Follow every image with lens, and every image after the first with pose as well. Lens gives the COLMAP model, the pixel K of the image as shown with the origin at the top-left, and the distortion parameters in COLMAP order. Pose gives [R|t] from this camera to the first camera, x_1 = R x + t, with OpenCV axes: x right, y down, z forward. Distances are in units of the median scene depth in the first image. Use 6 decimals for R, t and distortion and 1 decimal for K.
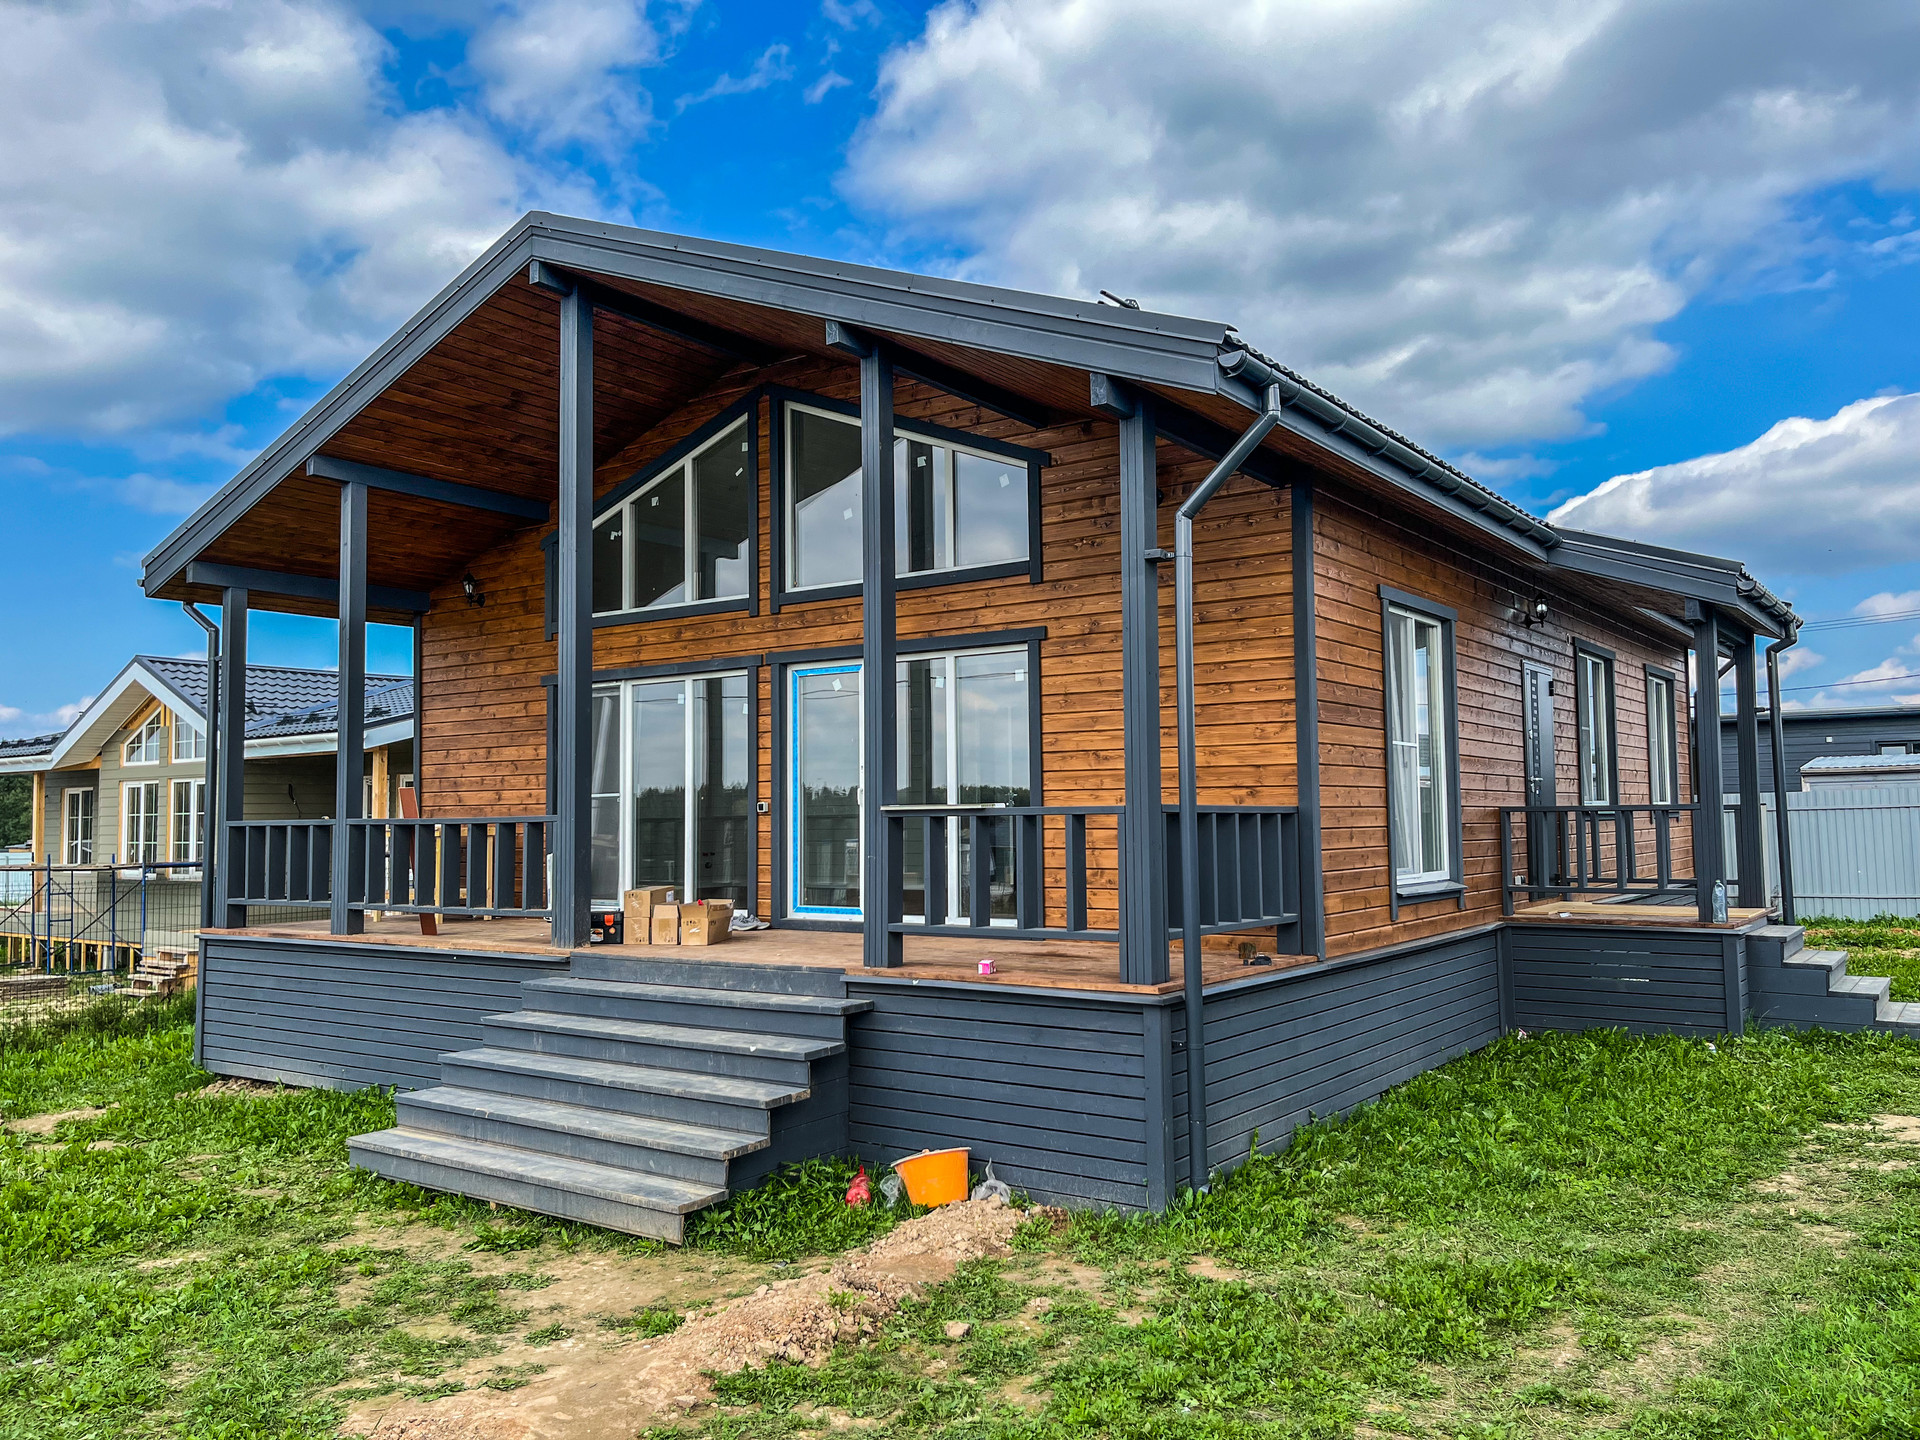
lens RADIAL K [[1456.0, 0, 974.8], [0, 1456.0, 716.7], [0, 0, 1]] dist [0.085550, -0.125958]
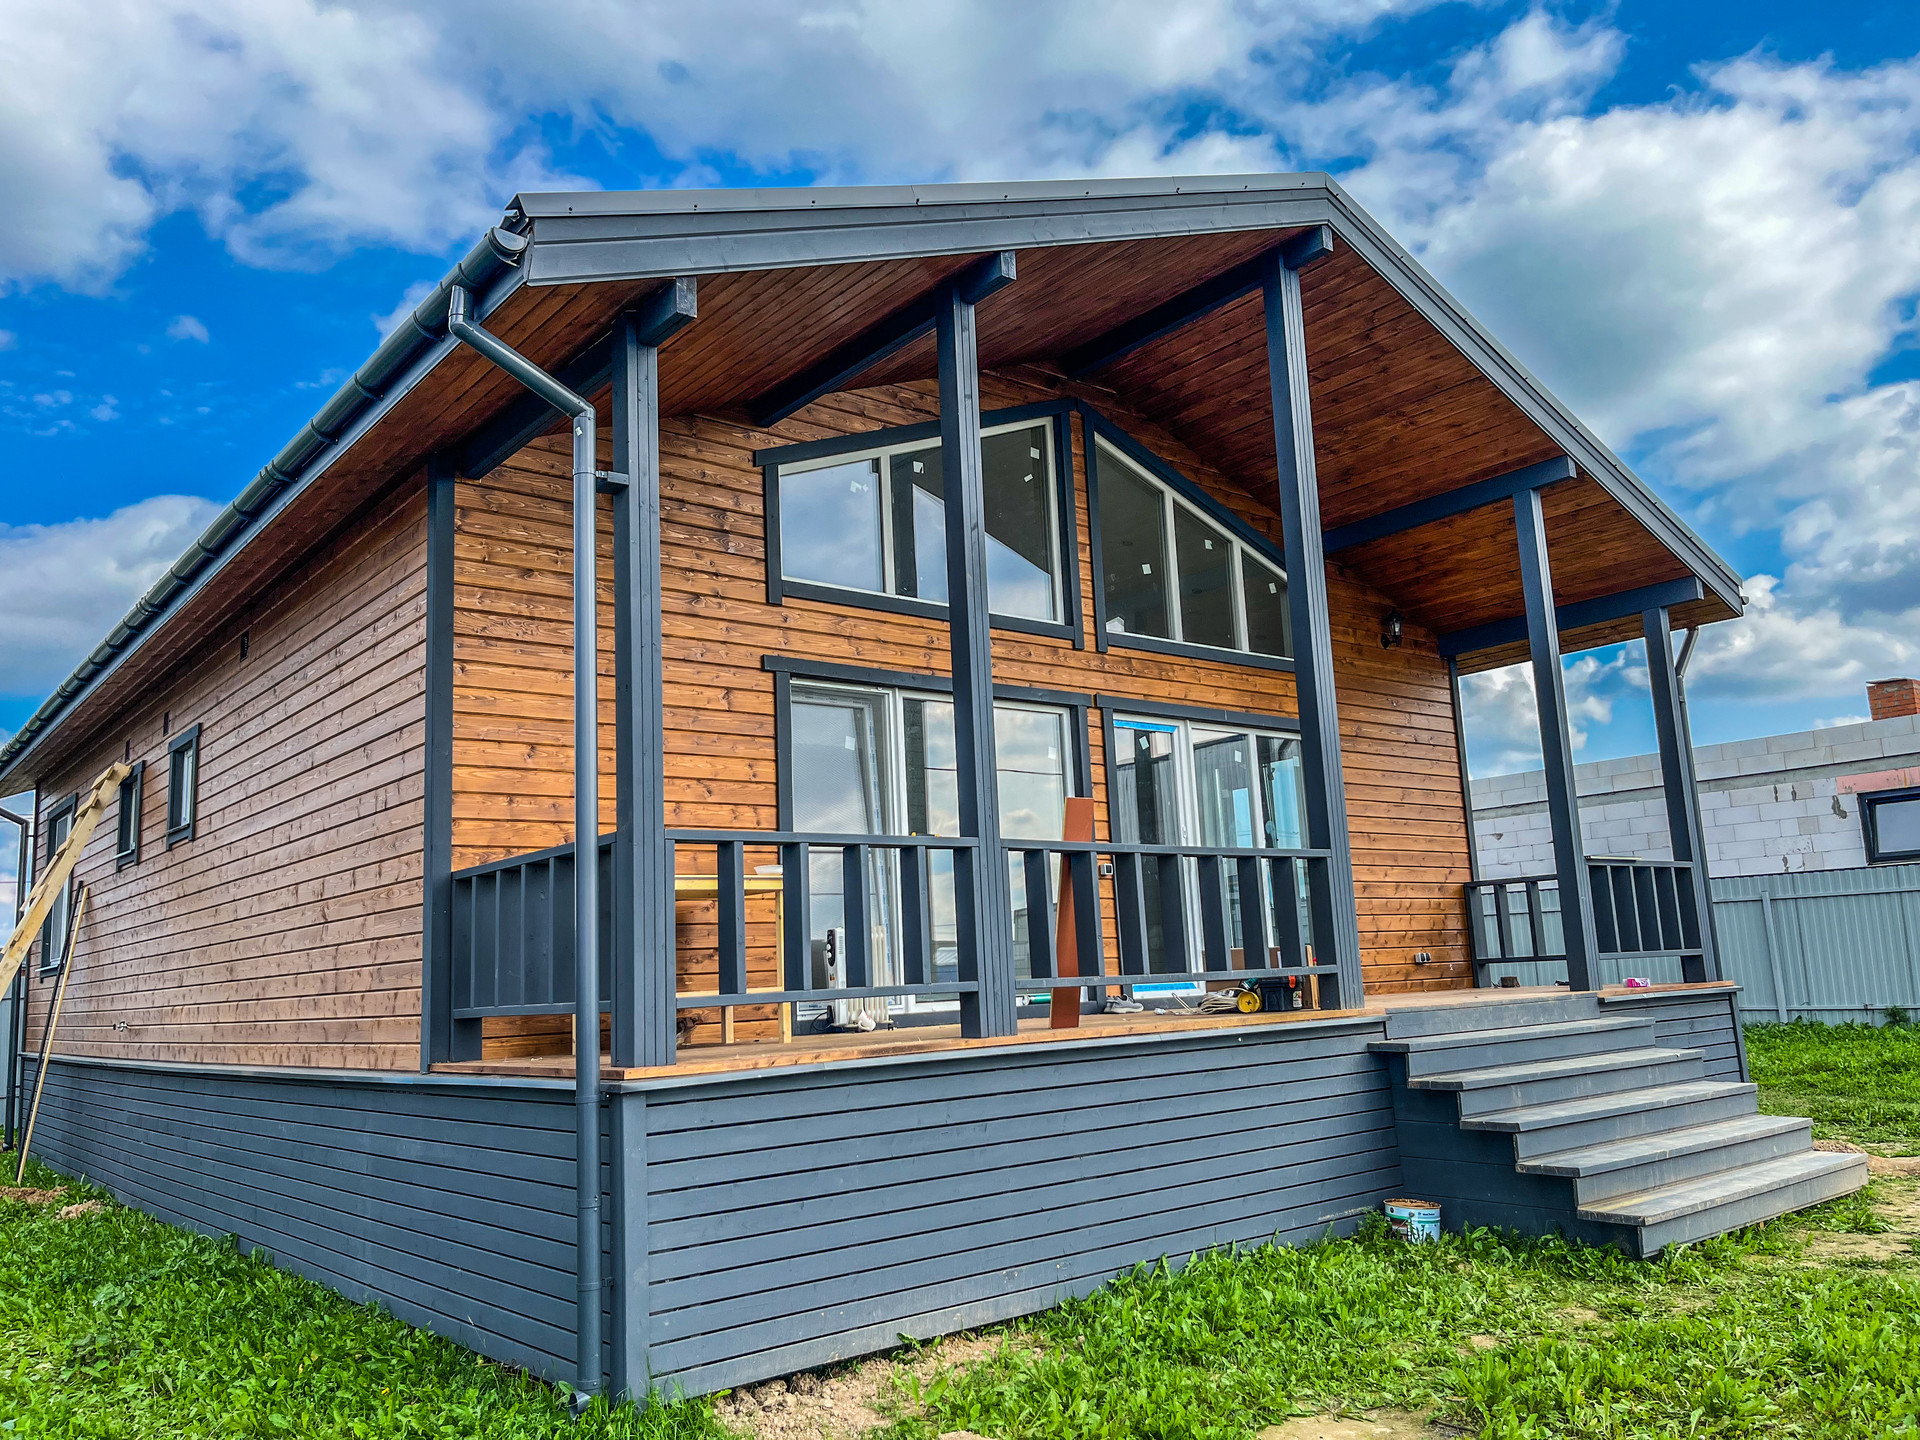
lens RADIAL K [[1456.0, 0, 974.8], [0, 1456.0, 716.7], [0, 0, 1]] dist [0.085550, -0.125958]
pose [[0.263888, 0.169408, 0.949560, -1.116795], [-0.024219, 0.985309, -0.169055, 0.134942], [-0.964249, 0.021614, 0.264114, 0.941933]]
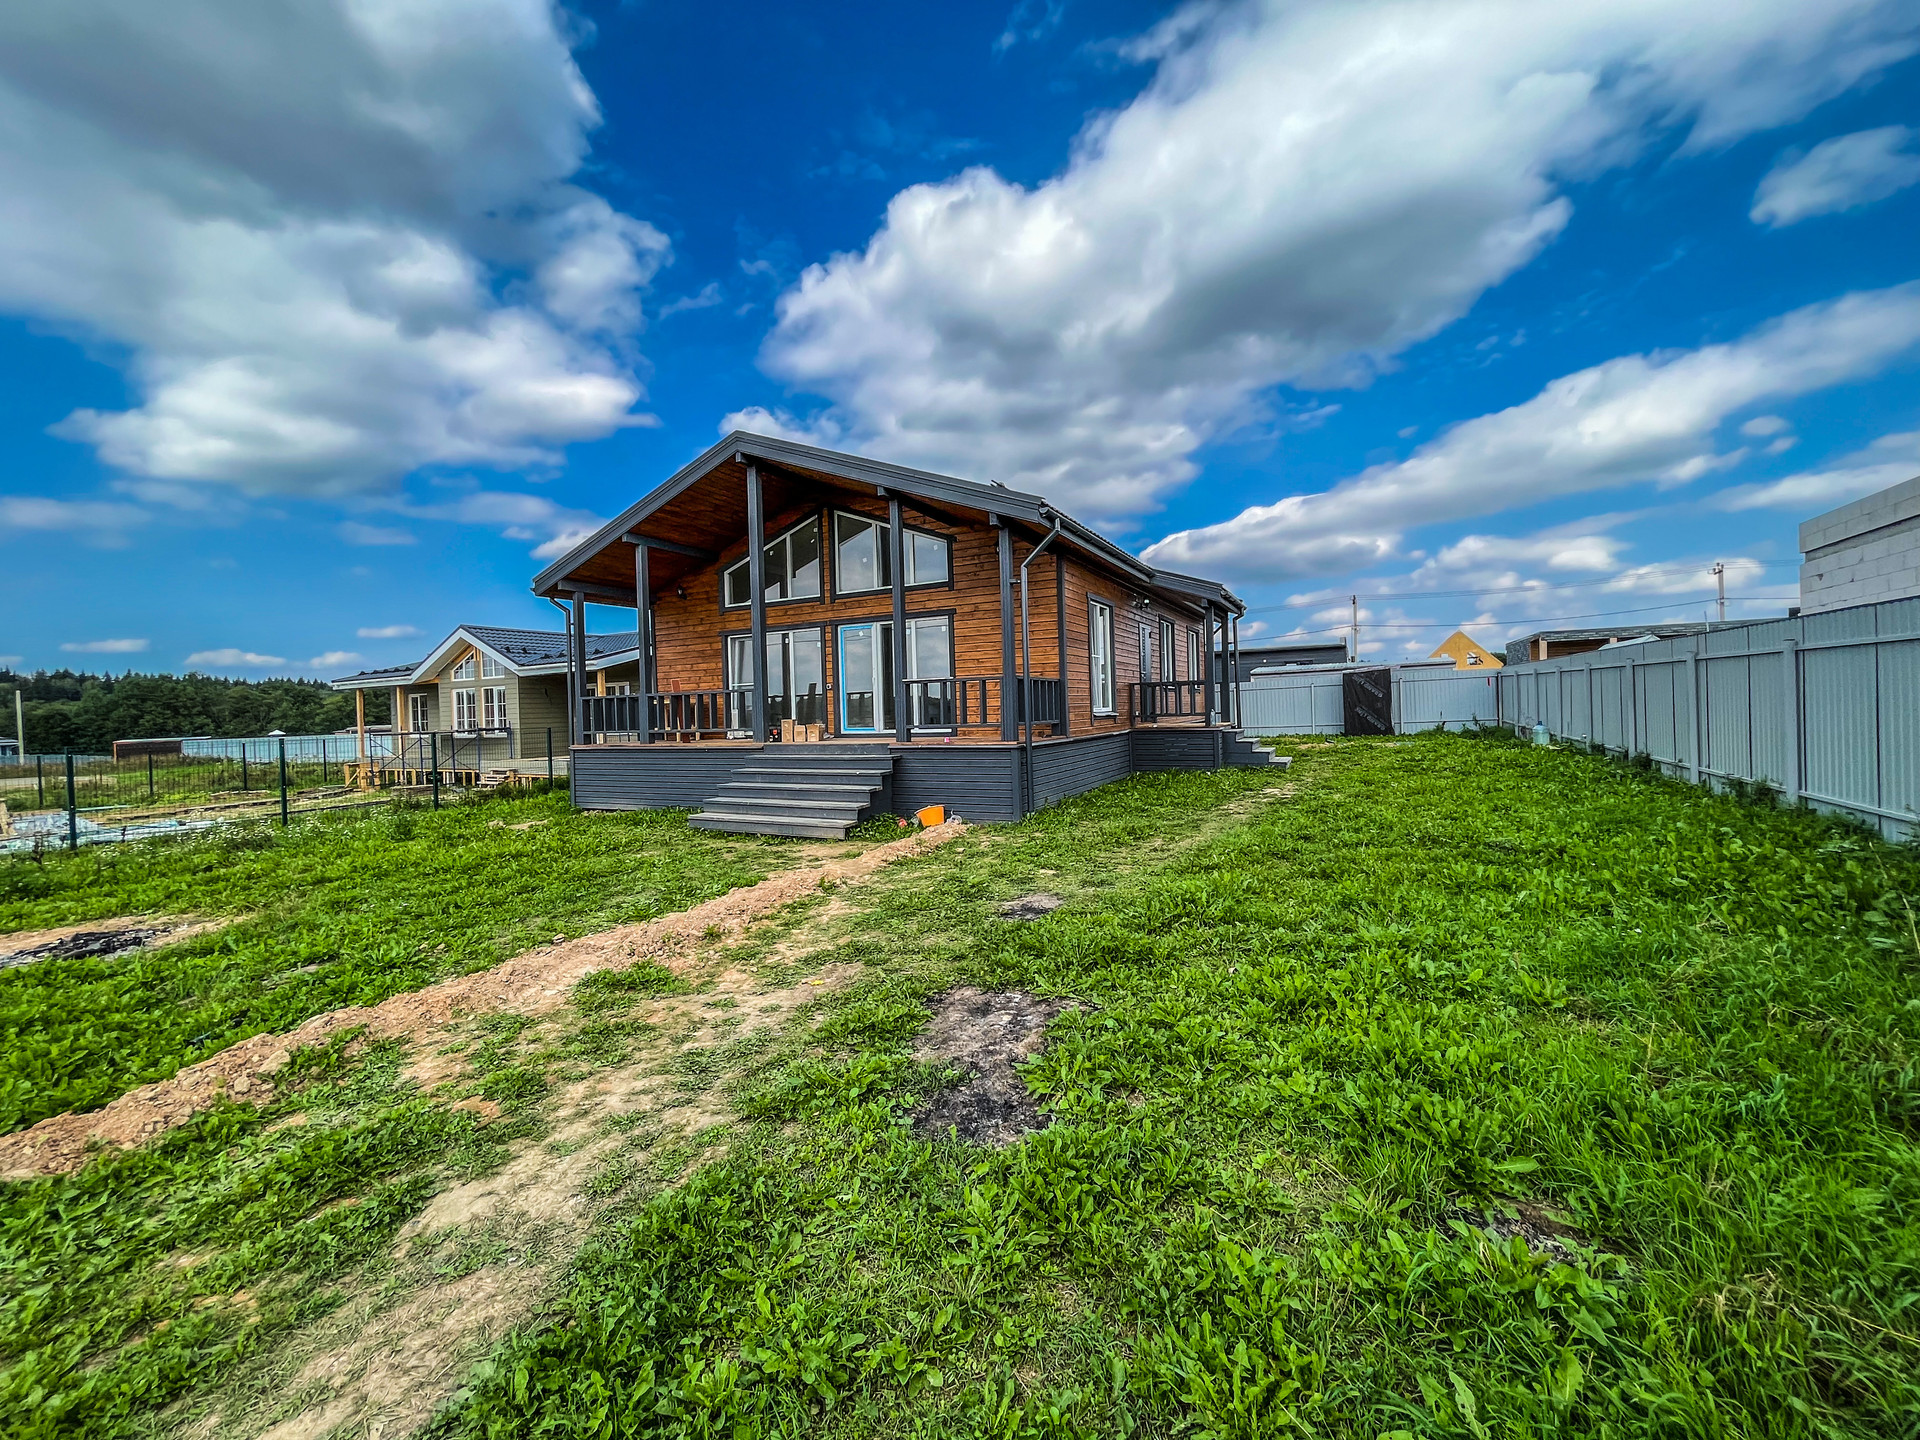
lens RADIAL K [[767.0, 0, 952.4], [0, 767.0, 706.5], [0, 0, 1]] dist [-0.002472, -0.000114]
pose [[0.991023, -0.016952, 0.132611, -0.125549], [0.008526, 0.997923, 0.063852, 0.019033], [-0.133418, -0.062148, 0.989109, -0.270721]]
